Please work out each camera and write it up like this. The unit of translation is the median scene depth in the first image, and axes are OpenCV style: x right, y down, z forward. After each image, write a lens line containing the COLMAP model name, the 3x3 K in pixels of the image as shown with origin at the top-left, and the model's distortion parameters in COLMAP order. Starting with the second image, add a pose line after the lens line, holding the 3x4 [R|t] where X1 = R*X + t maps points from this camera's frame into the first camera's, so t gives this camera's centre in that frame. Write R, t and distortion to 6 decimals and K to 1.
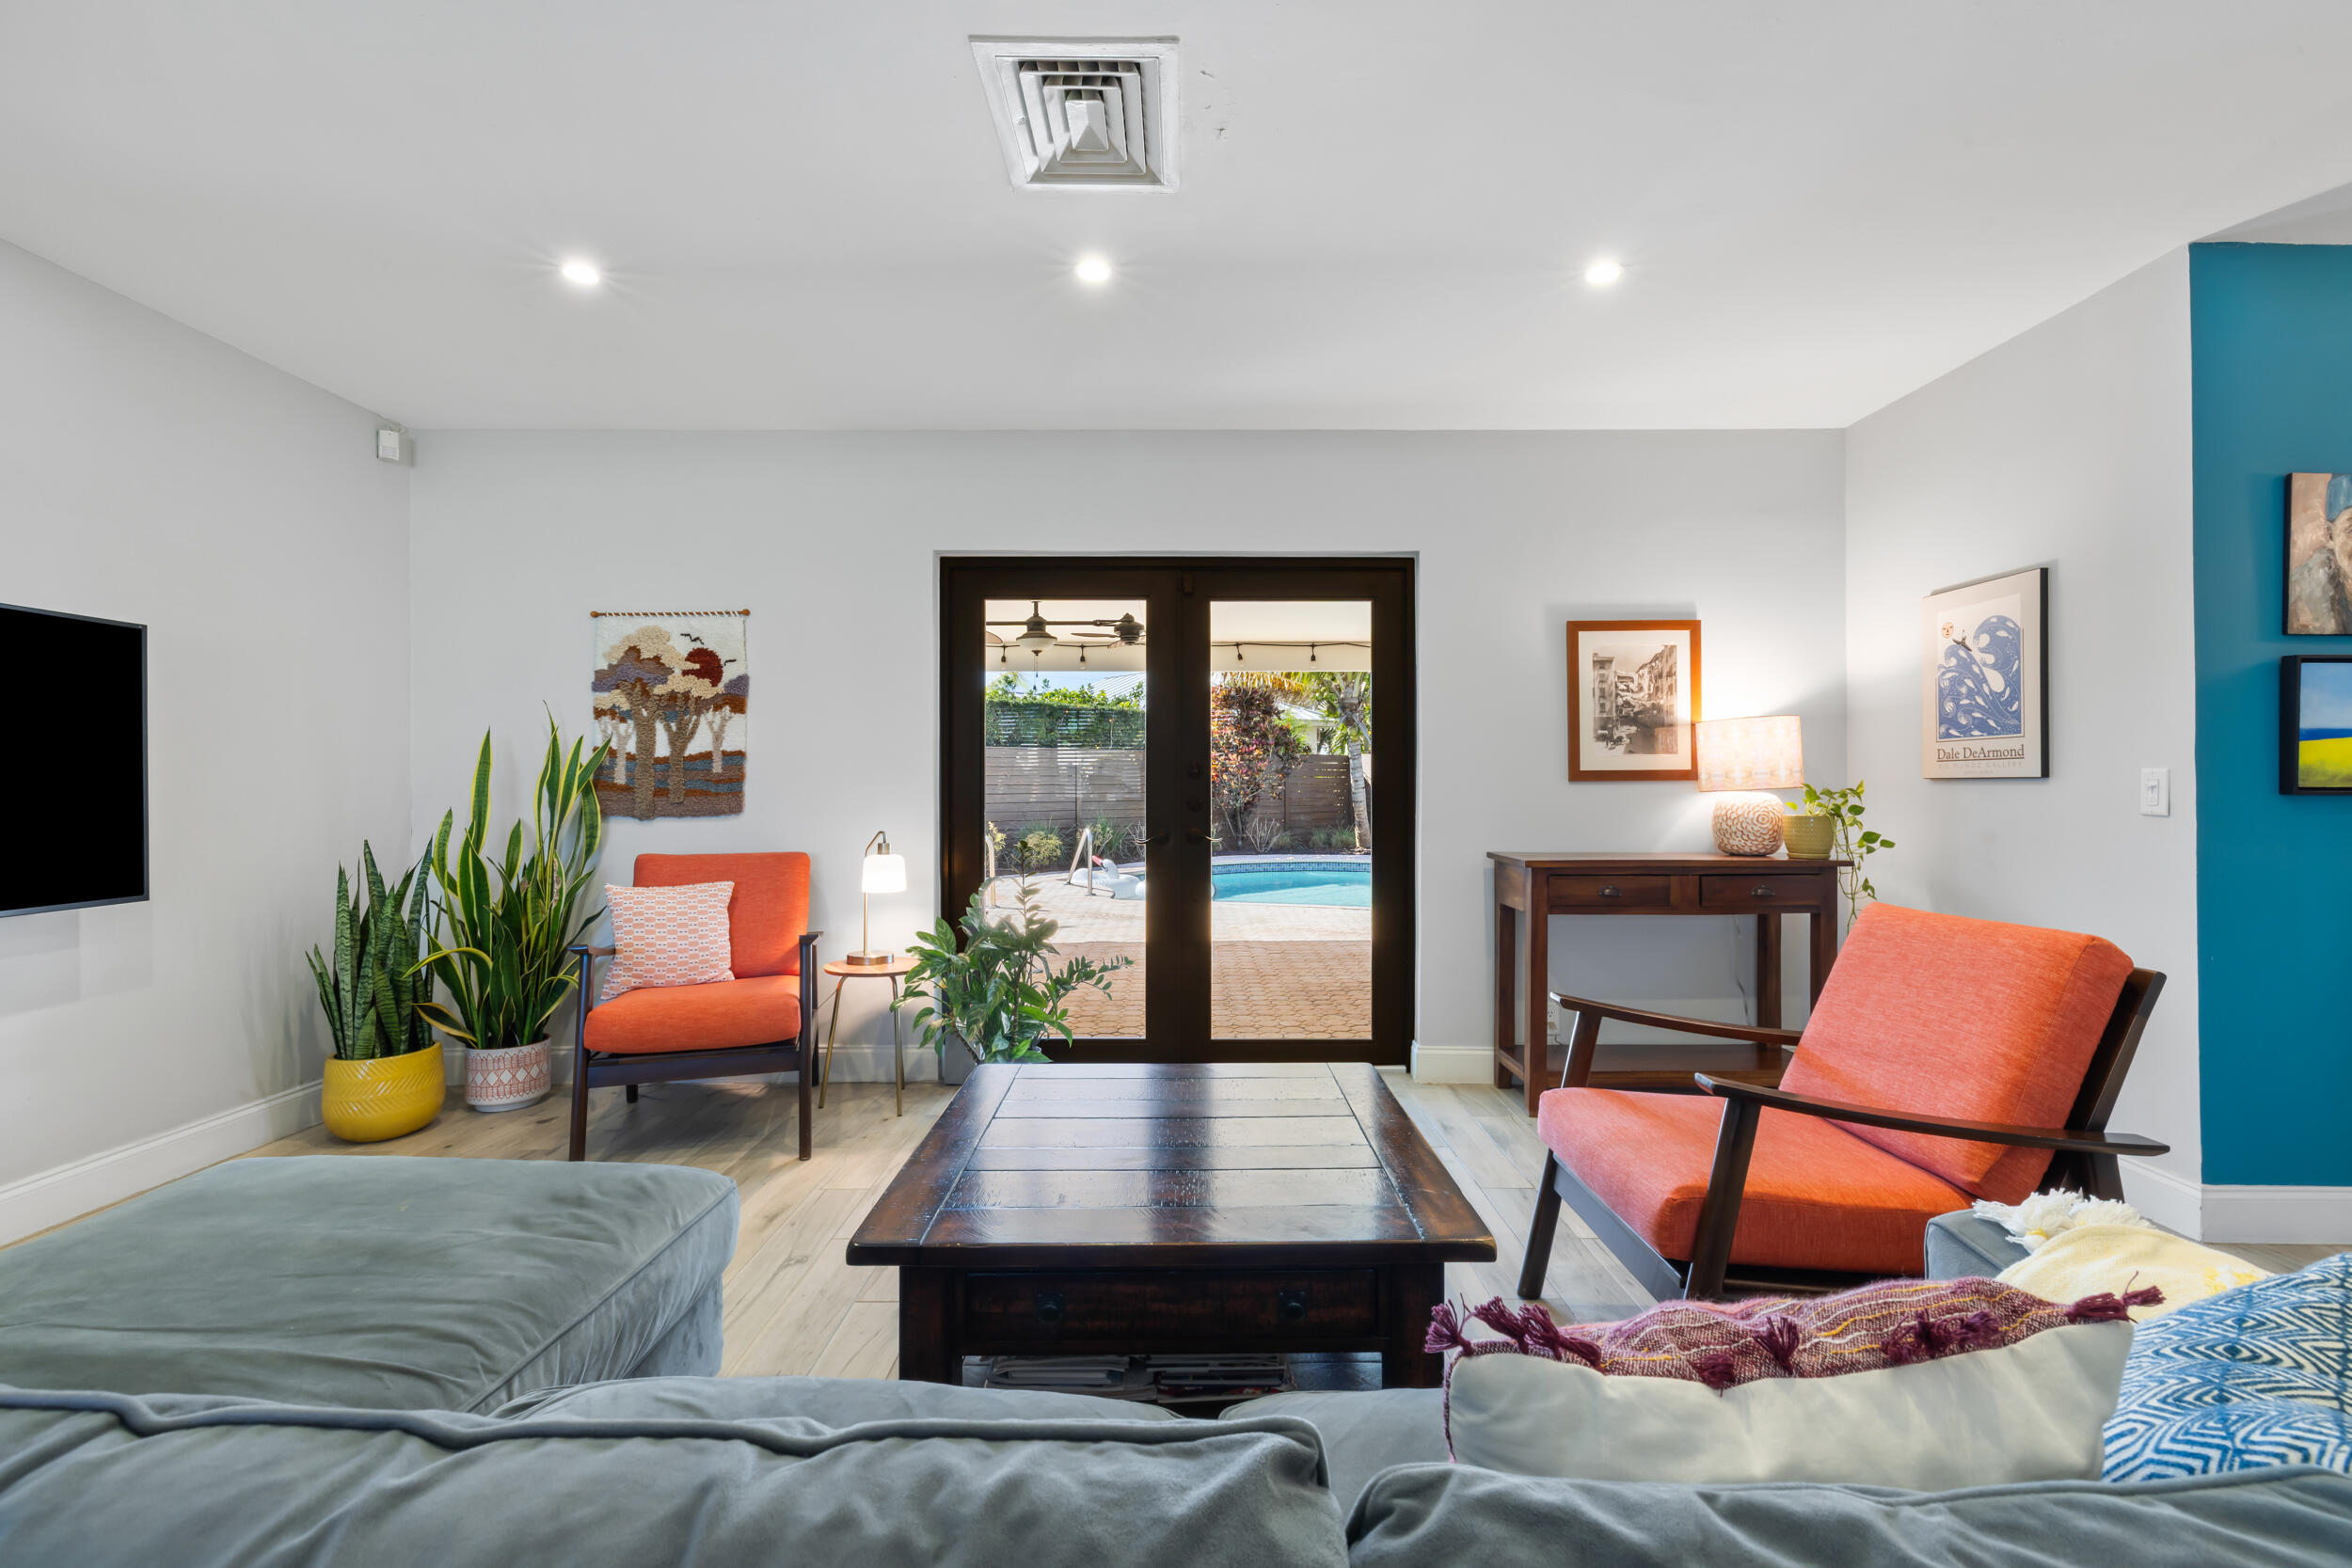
lens RADIAL K [[1006.9, 0, 1179.2], [0, 1006.9, 786.6], [0, 0, 1]] dist [-0.002853, 0.000286]
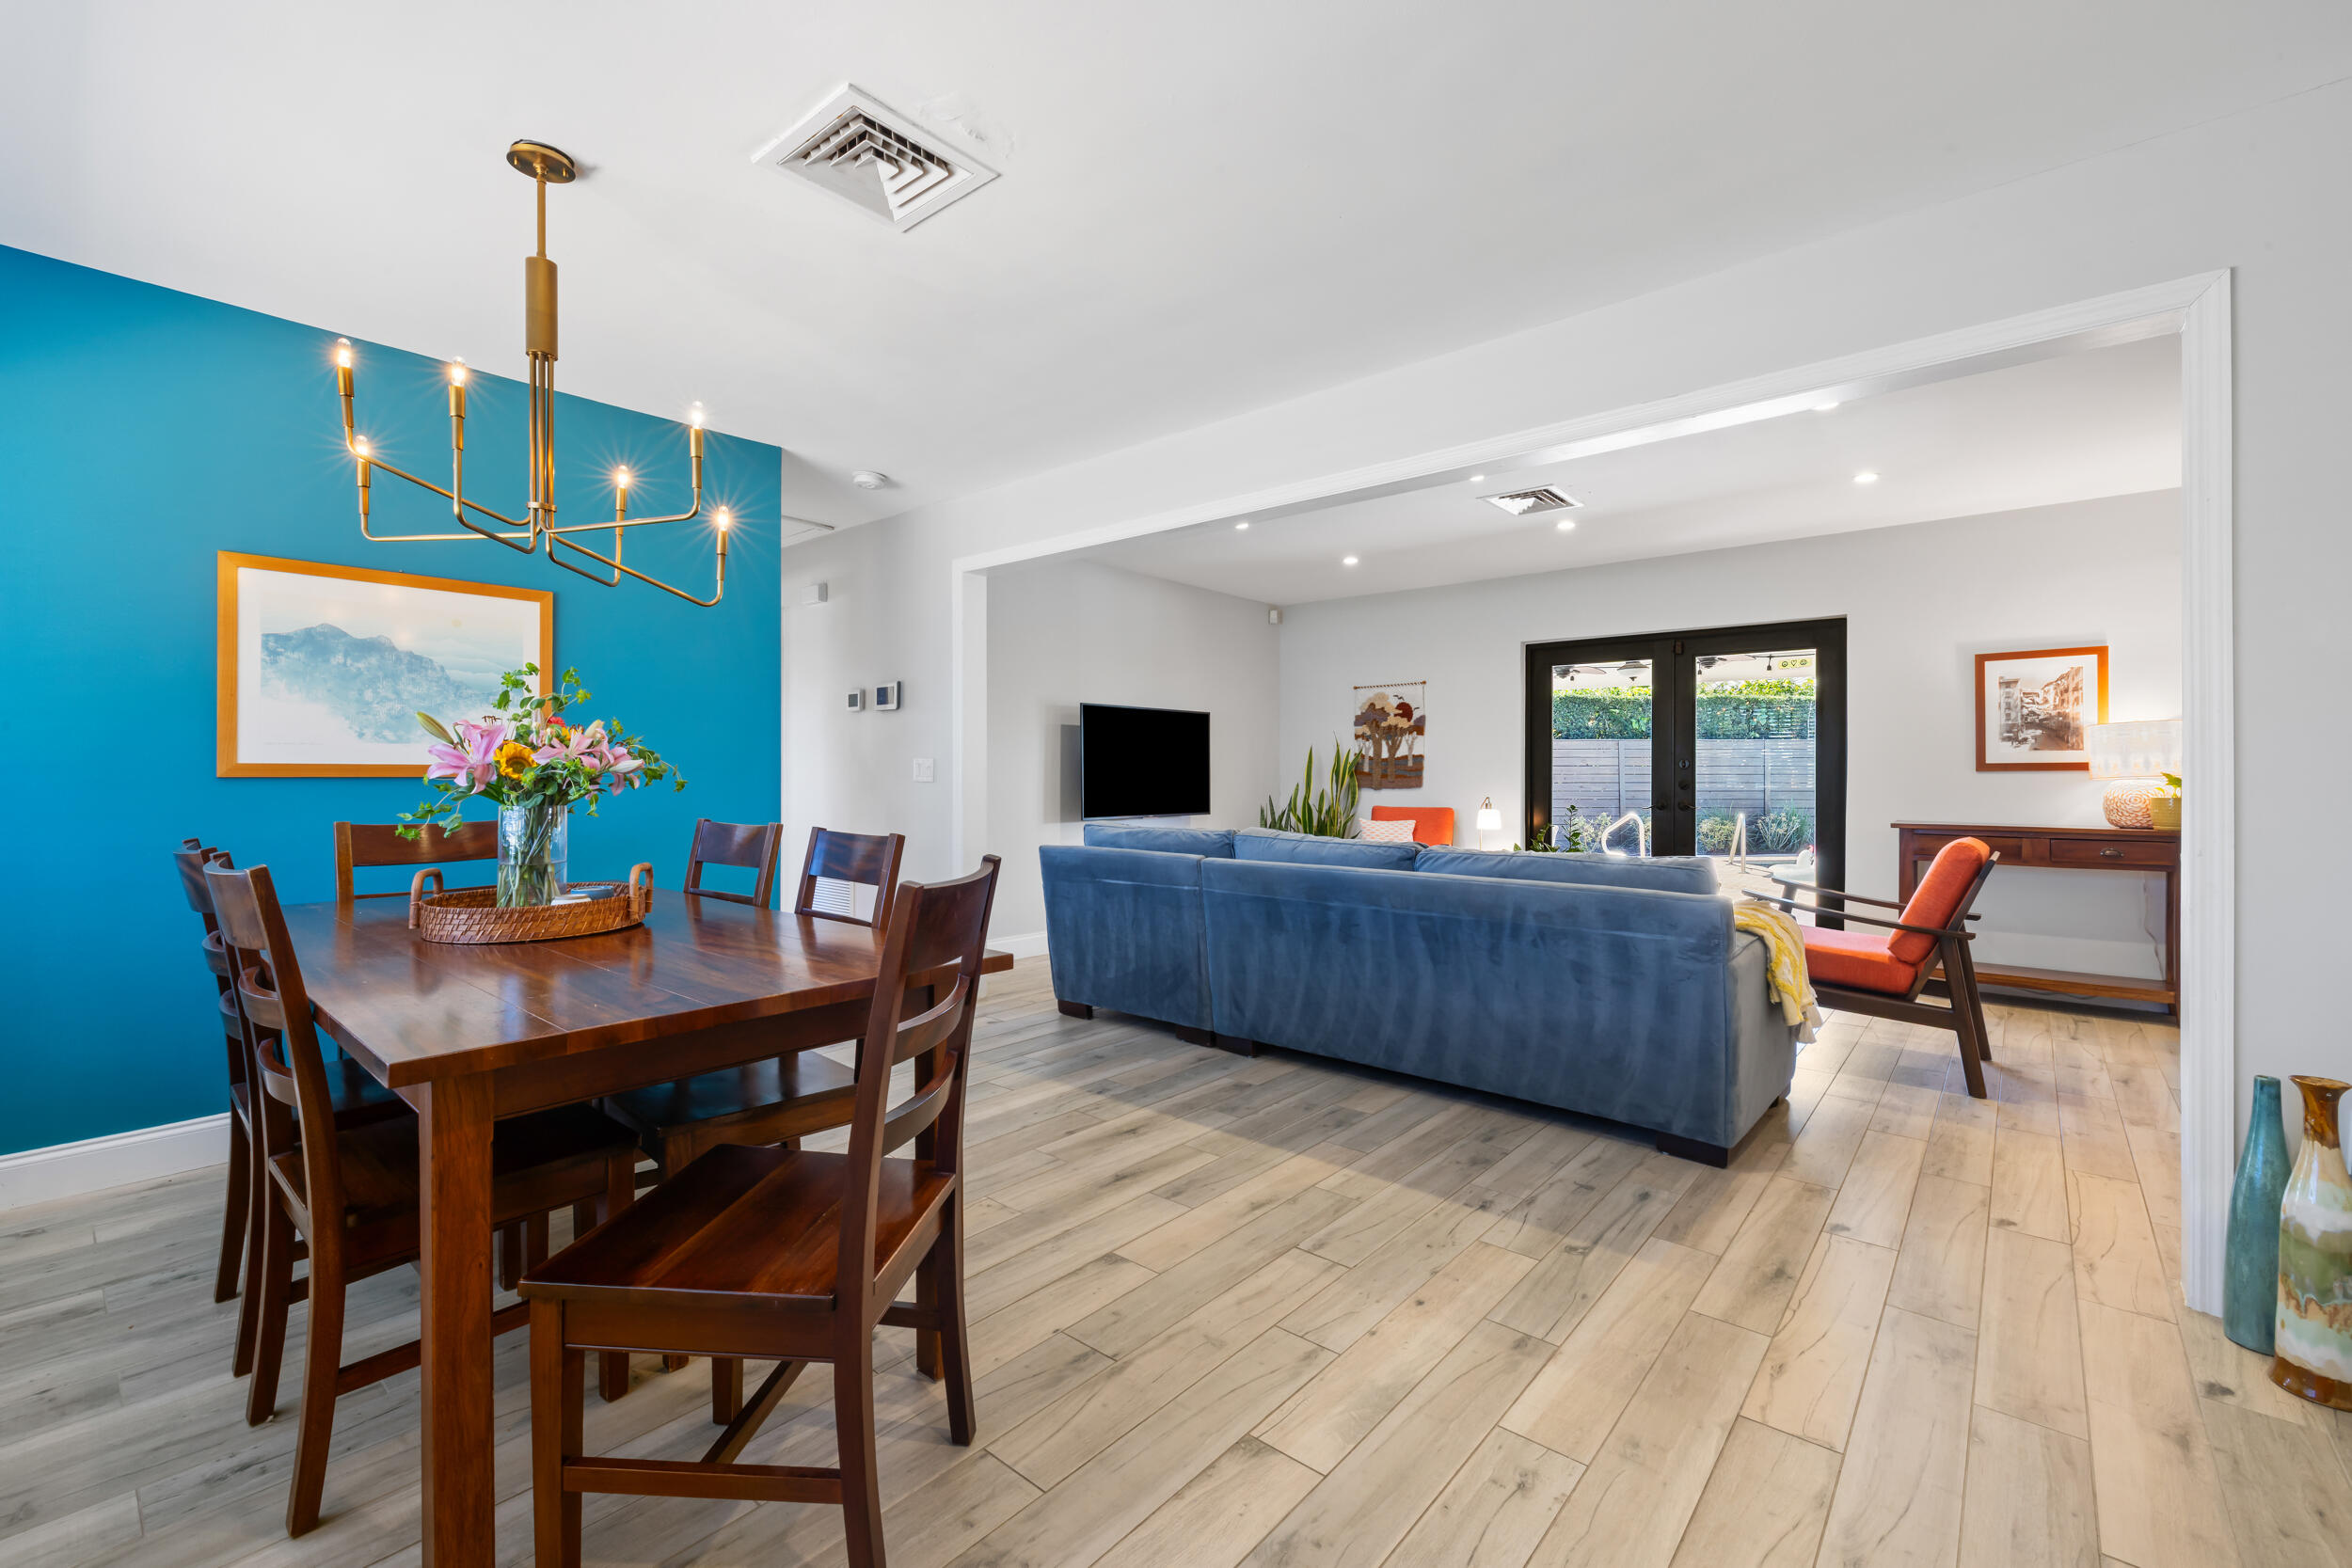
lens RADIAL K [[1006.9, 0, 1192.5], [0, 1006.9, 775.6], [0, 0, 1]] dist [-0.002853, 0.000286]
pose [[0.776030, 0.003901, -0.630684, 0.441666], [-0.005651, 0.999984, -0.000769, 0.008392], [0.630671, 0.004161, 0.776039, -0.775356]]
